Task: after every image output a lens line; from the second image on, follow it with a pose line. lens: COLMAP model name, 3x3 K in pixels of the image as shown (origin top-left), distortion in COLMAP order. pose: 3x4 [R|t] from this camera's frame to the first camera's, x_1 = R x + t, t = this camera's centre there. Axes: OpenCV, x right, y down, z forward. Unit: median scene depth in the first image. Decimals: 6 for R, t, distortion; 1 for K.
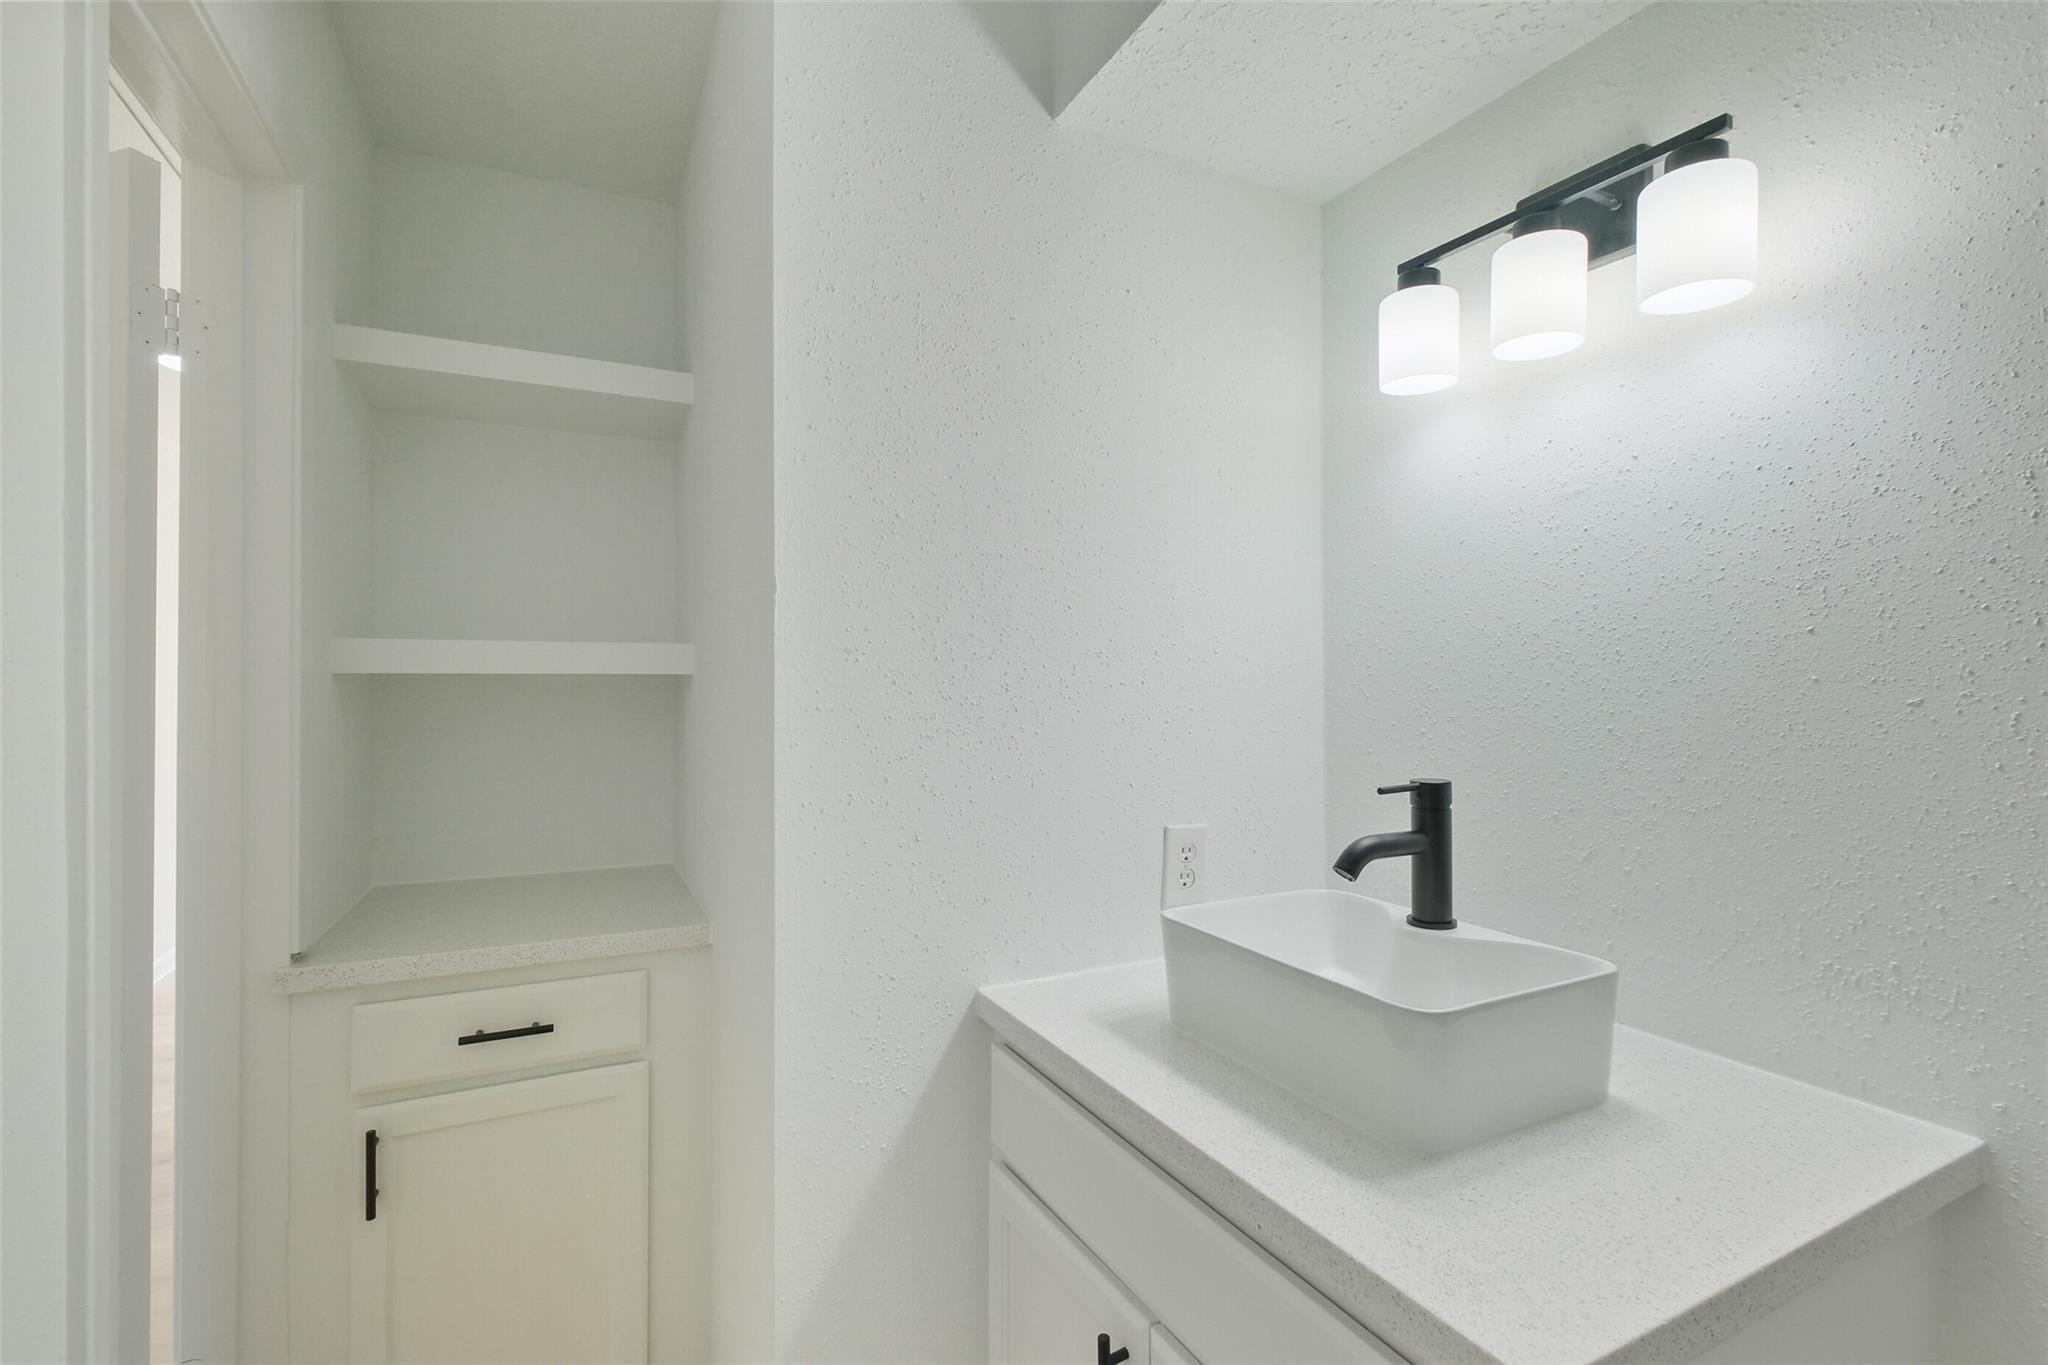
lens RADIAL K [[915.1, 0, 1018.3], [0, 915.1, 679.4], [0, 0, 1]] dist [-0.002012, -0.000459]
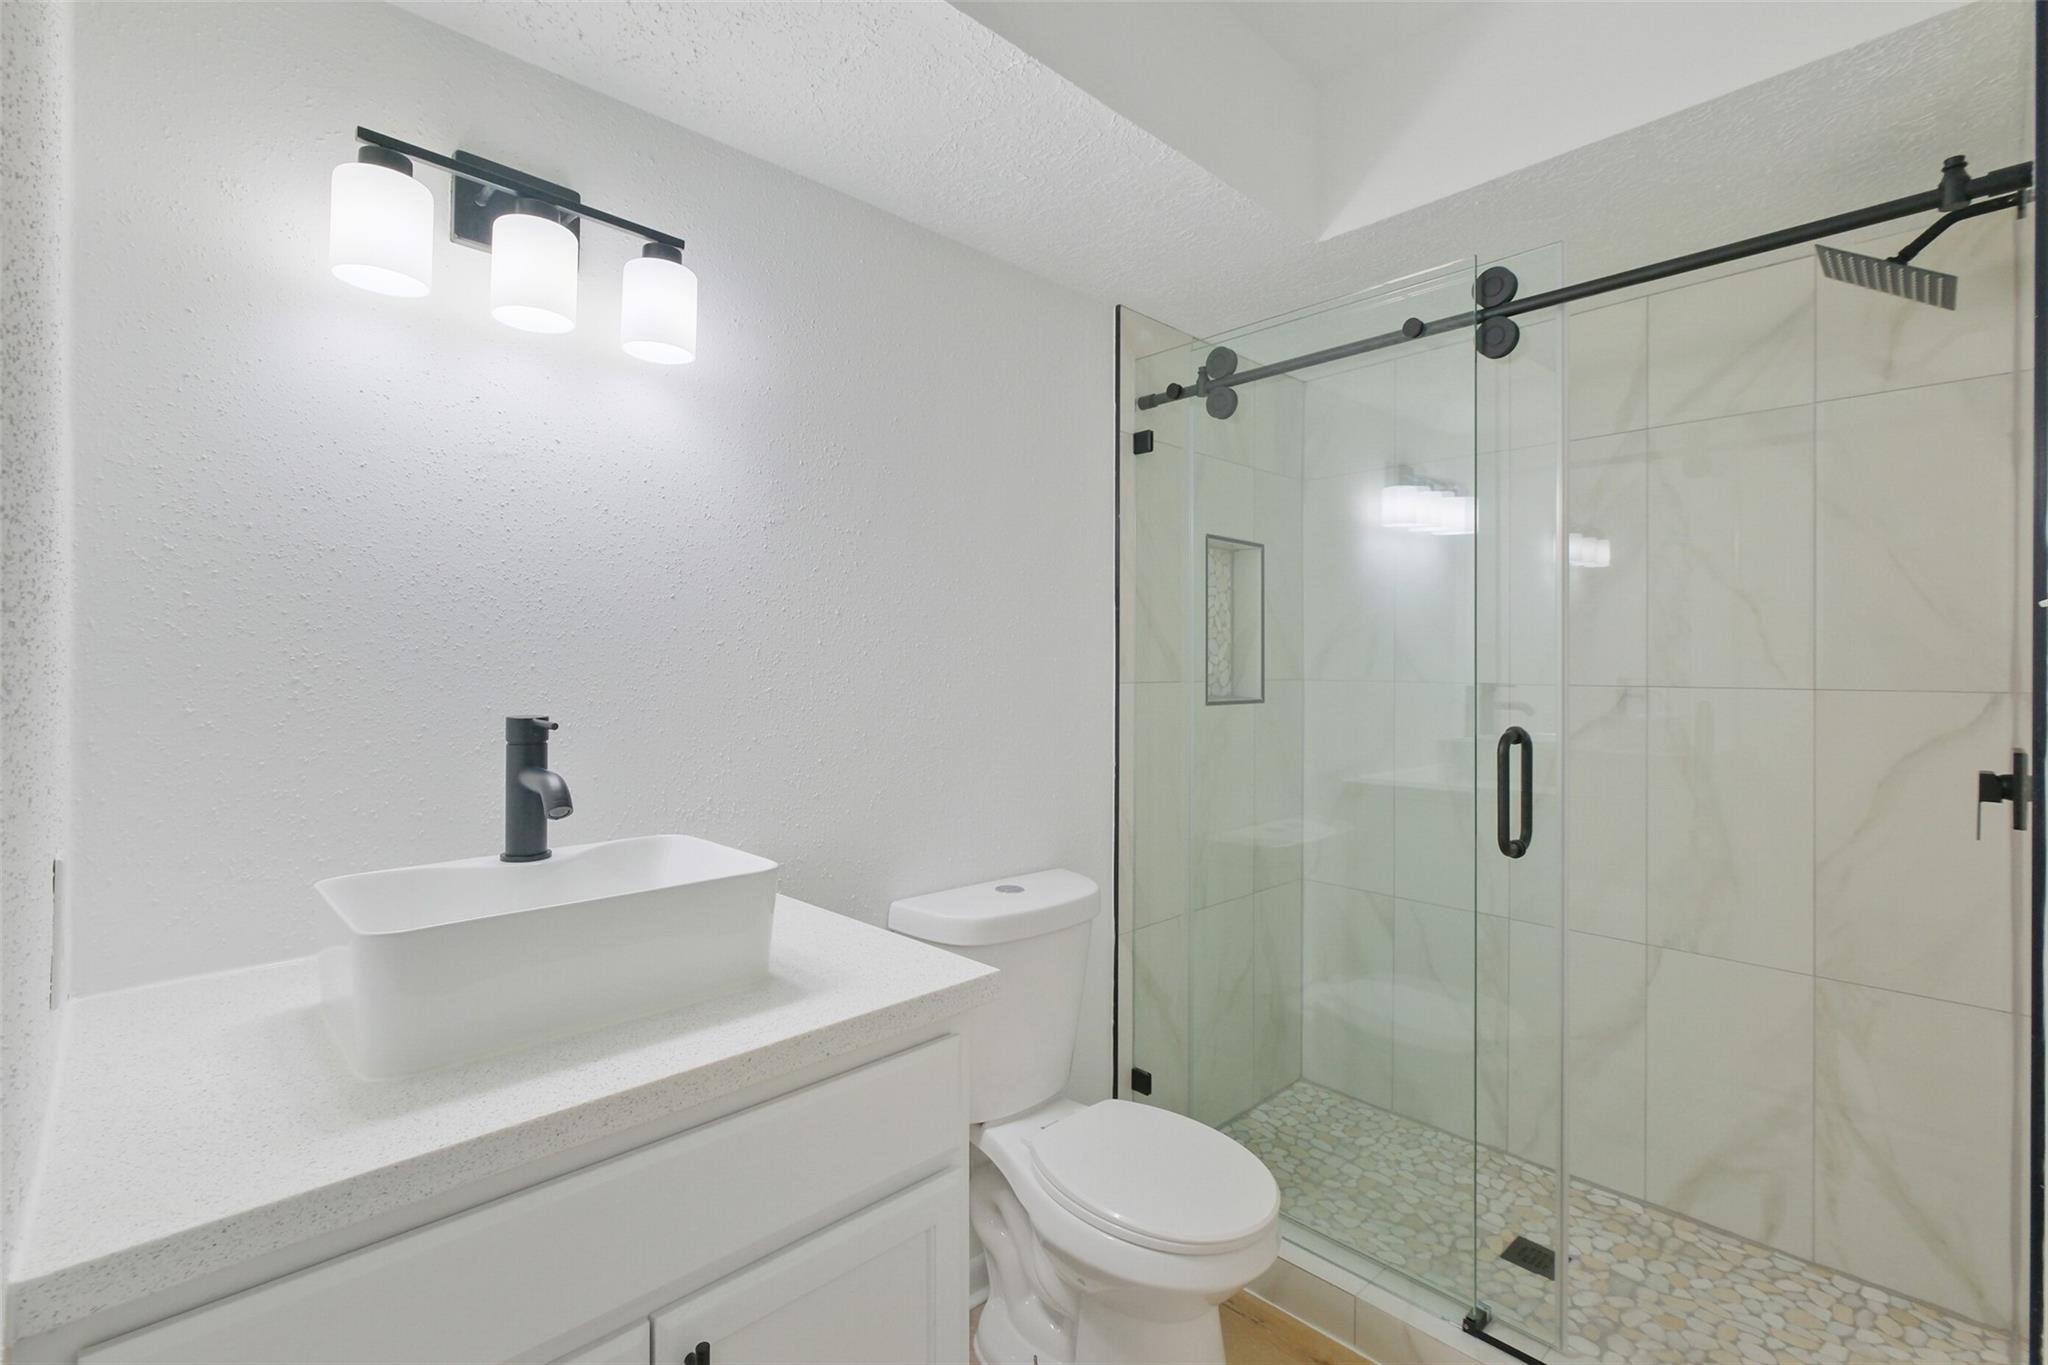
lens RADIAL K [[915.1, 0, 1018.3], [0, 915.1, 679.4], [0, 0, 1]] dist [-0.002012, -0.000459]
pose [[-0.284316, -0.010402, 0.958674, -0.631805], [-0.001365, 0.999945, 0.010445, 0.055674], [-0.958730, 0.001661, -0.284314, 0.720905]]
